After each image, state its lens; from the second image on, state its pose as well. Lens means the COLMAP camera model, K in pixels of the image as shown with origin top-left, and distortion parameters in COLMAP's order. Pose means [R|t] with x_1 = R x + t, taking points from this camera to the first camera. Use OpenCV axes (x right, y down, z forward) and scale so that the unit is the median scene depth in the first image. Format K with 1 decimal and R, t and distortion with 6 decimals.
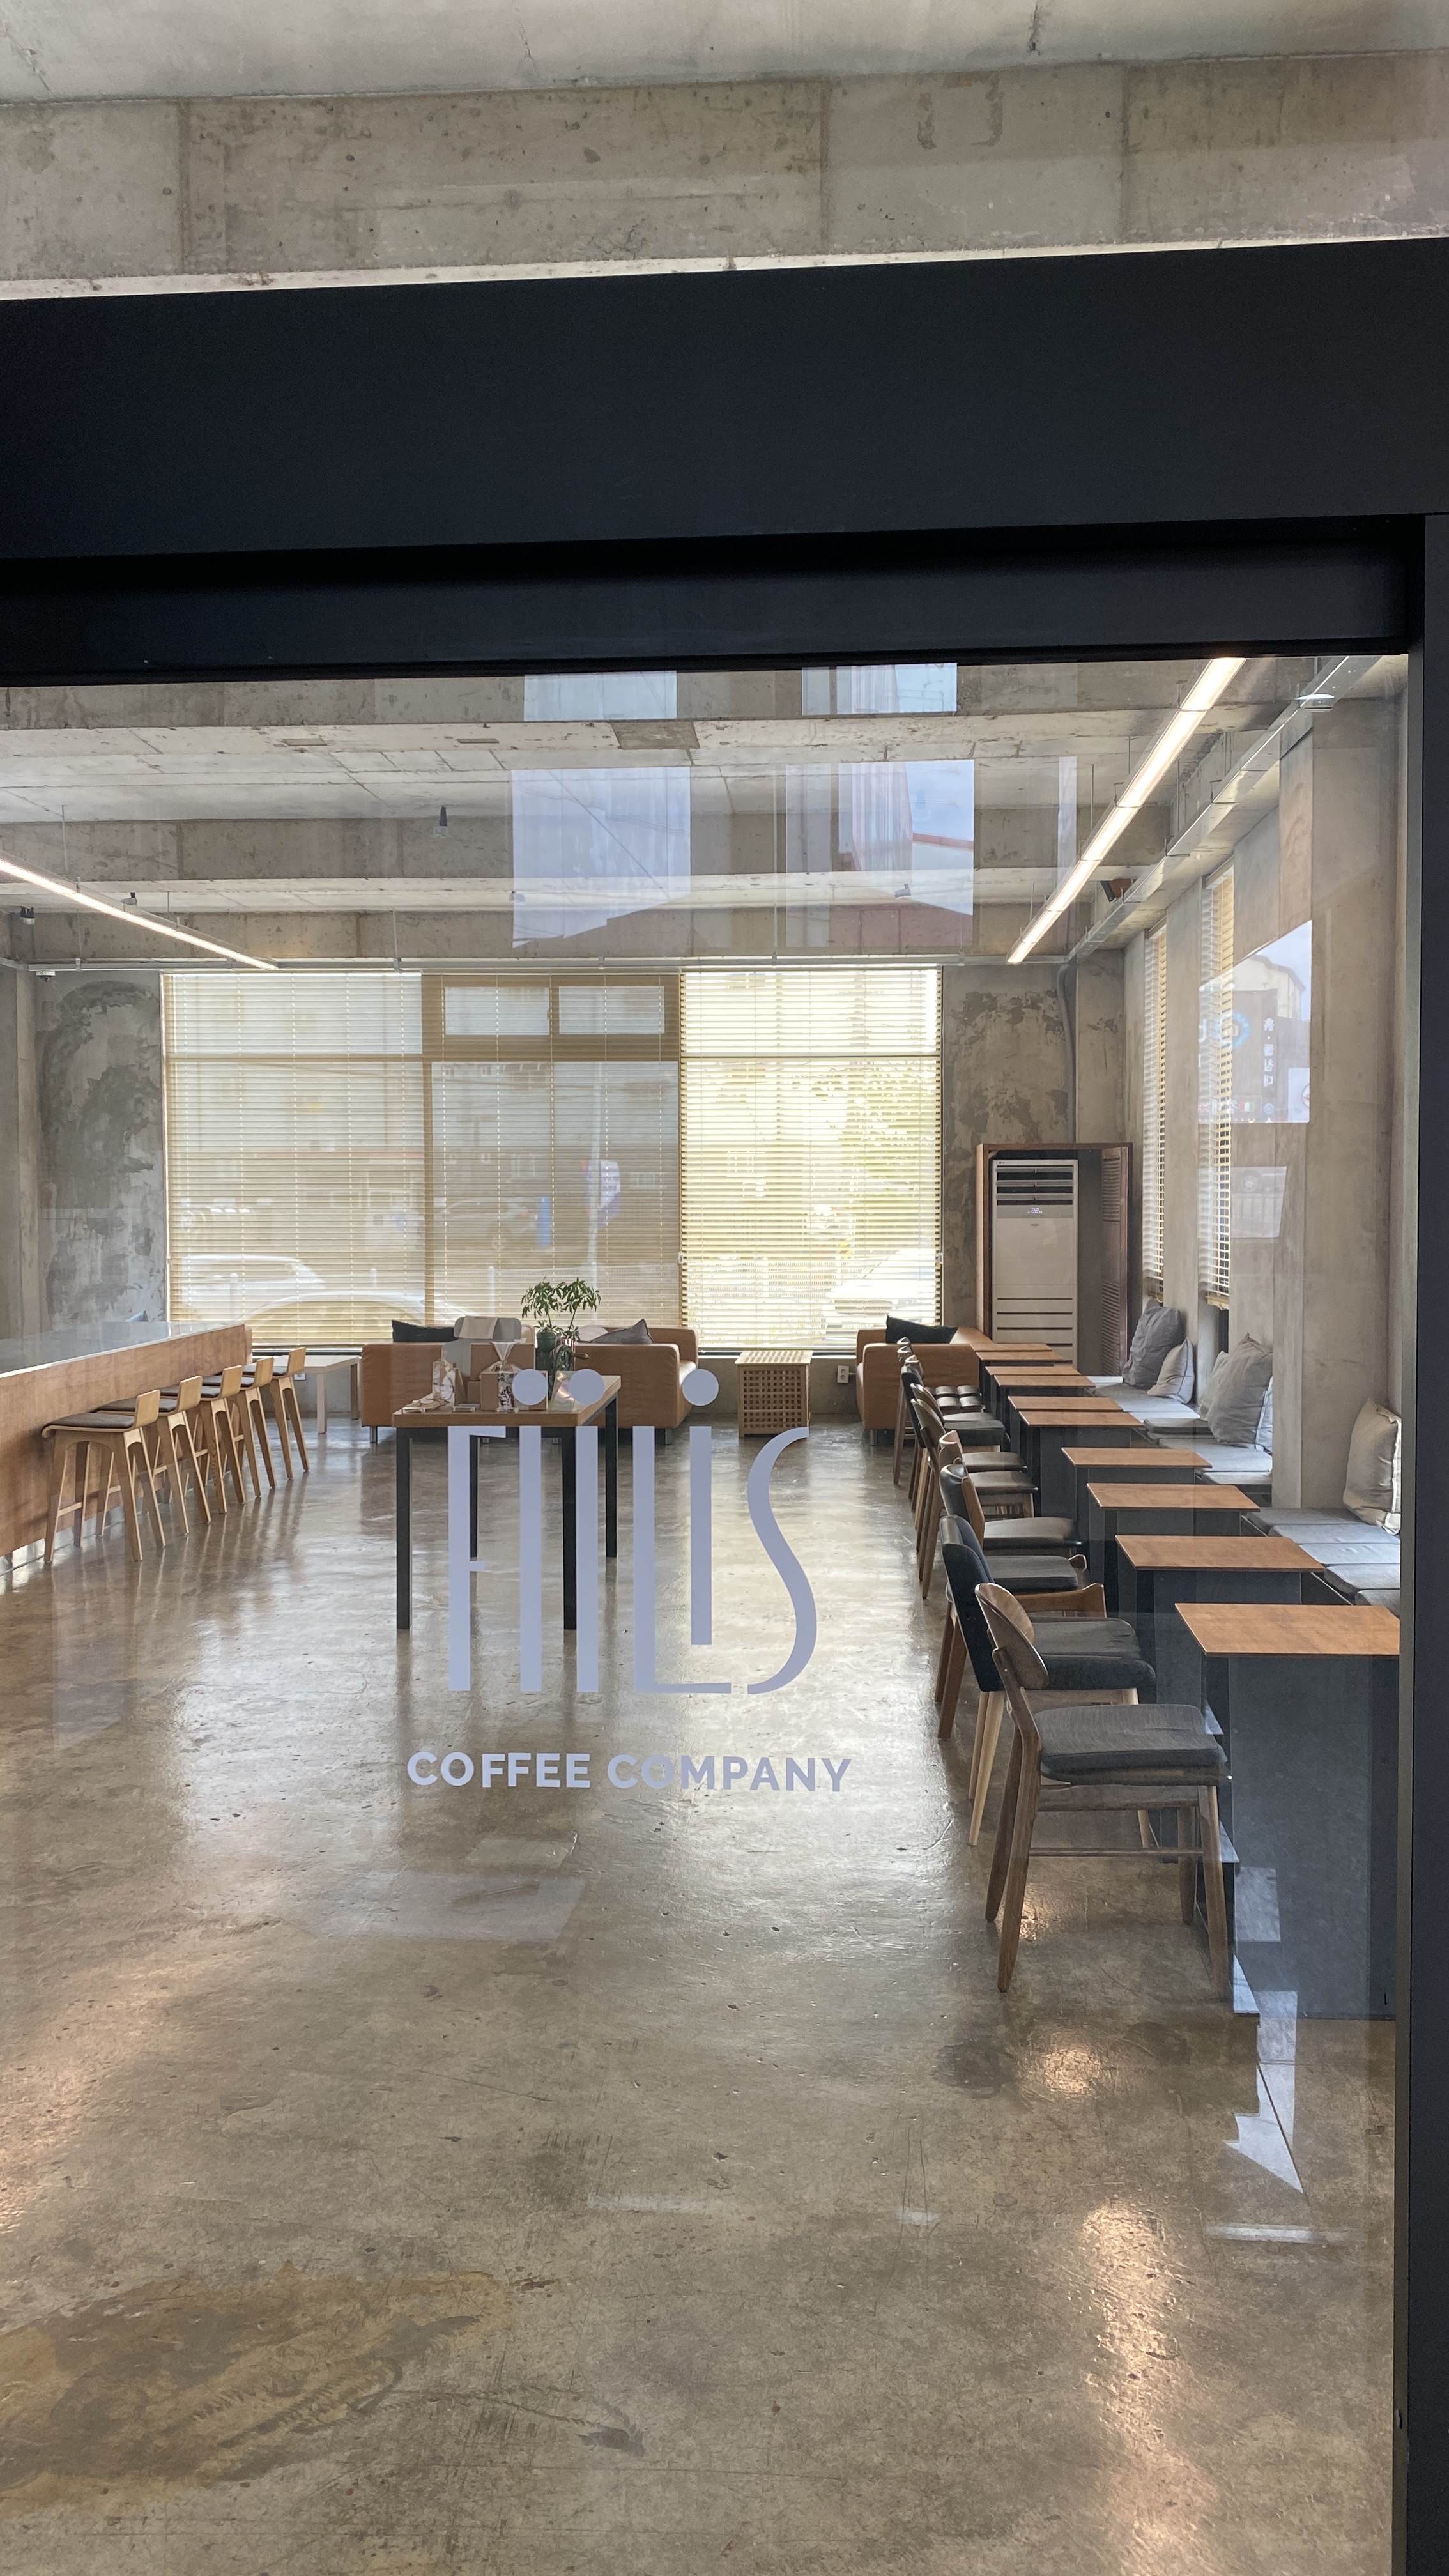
lens RADIAL K [[2011.0, 0, 724.5], [0, 2011.0, 1288.0], [0, 0, 1]] dist [0.161103, -0.205869]
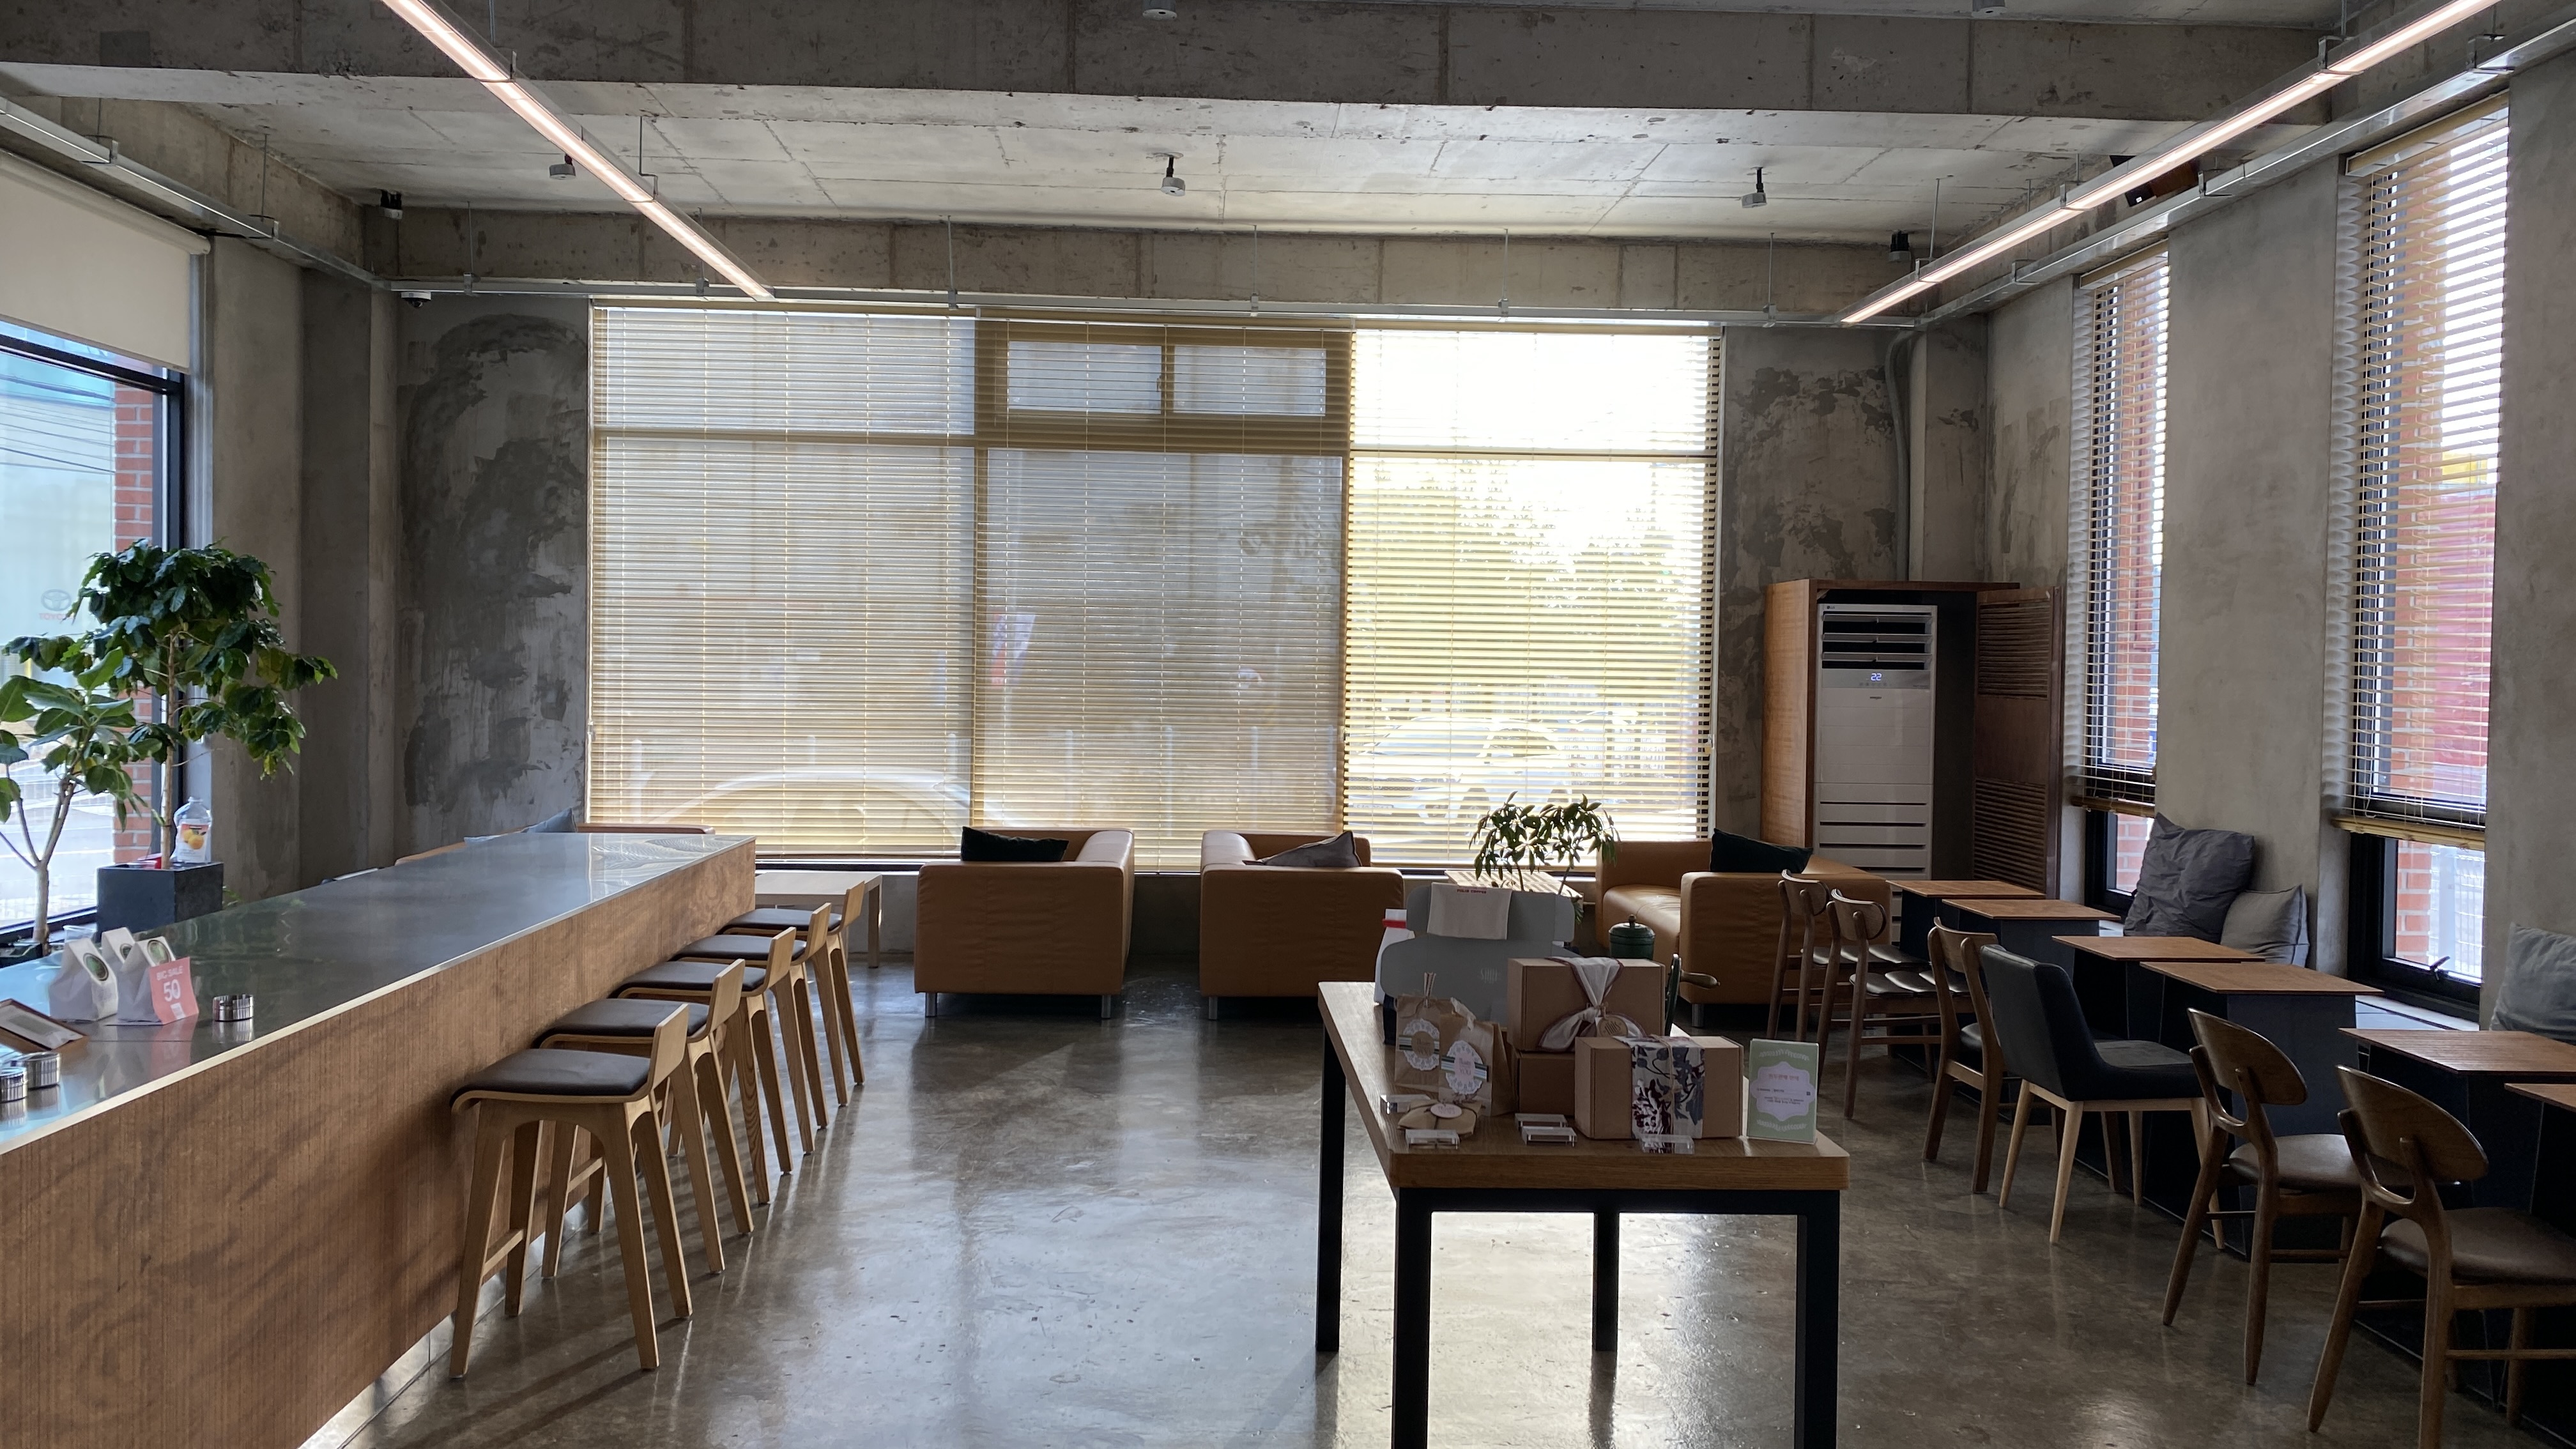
lens RADIAL K [[2002.7, 0, 1288.0], [0, 2002.7, 724.5], [0, 0, 1]] dist [0.042268, 0.004408]
pose [[0.993803, 0.015330, 0.110094, -0.119413], [-0.014068, 0.999826, -0.012232, -0.009922], [-0.110262, 0.010607, 0.993846, 0.313903]]
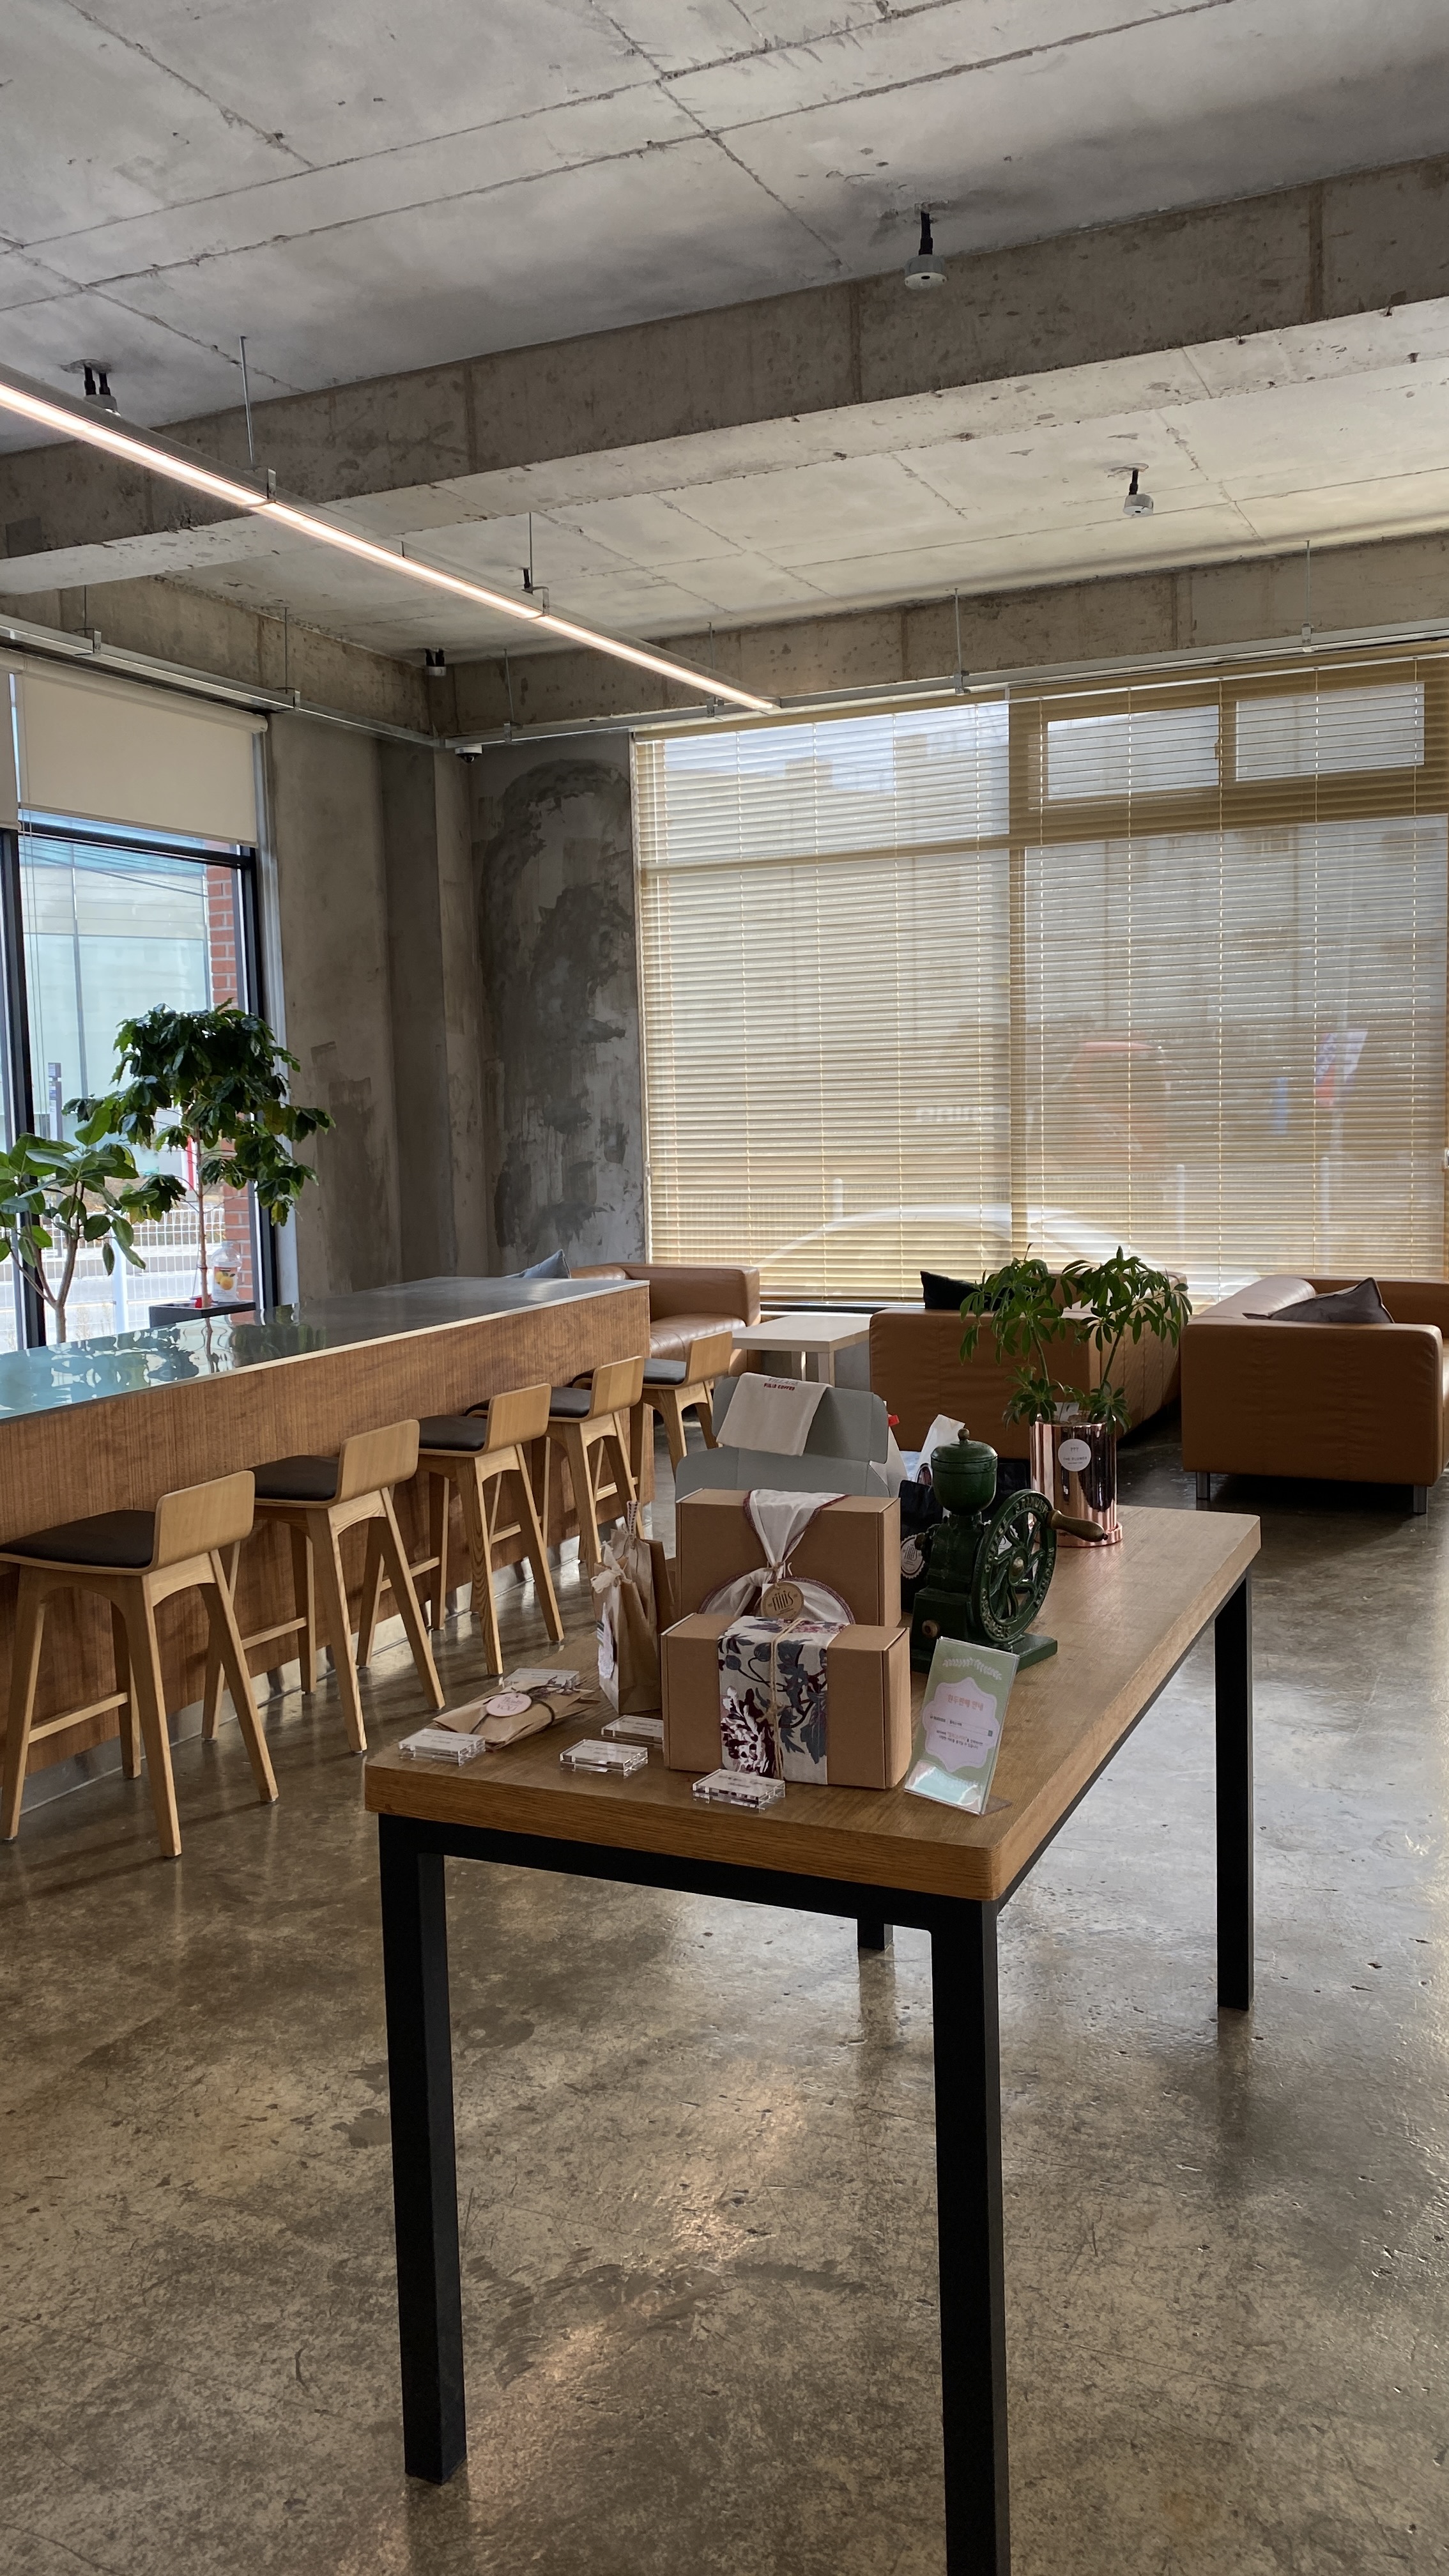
lens RADIAL K [[2011.0, 0, 724.5], [0, 2011.0, 1288.0], [0, 0, 1]] dist [0.161103, -0.205869]
pose [[0.932926, 0.016063, -0.359711, -0.003725], [0.003622, 0.998535, 0.053985, -0.010651], [0.360051, -0.051667, 0.931501, 0.384763]]
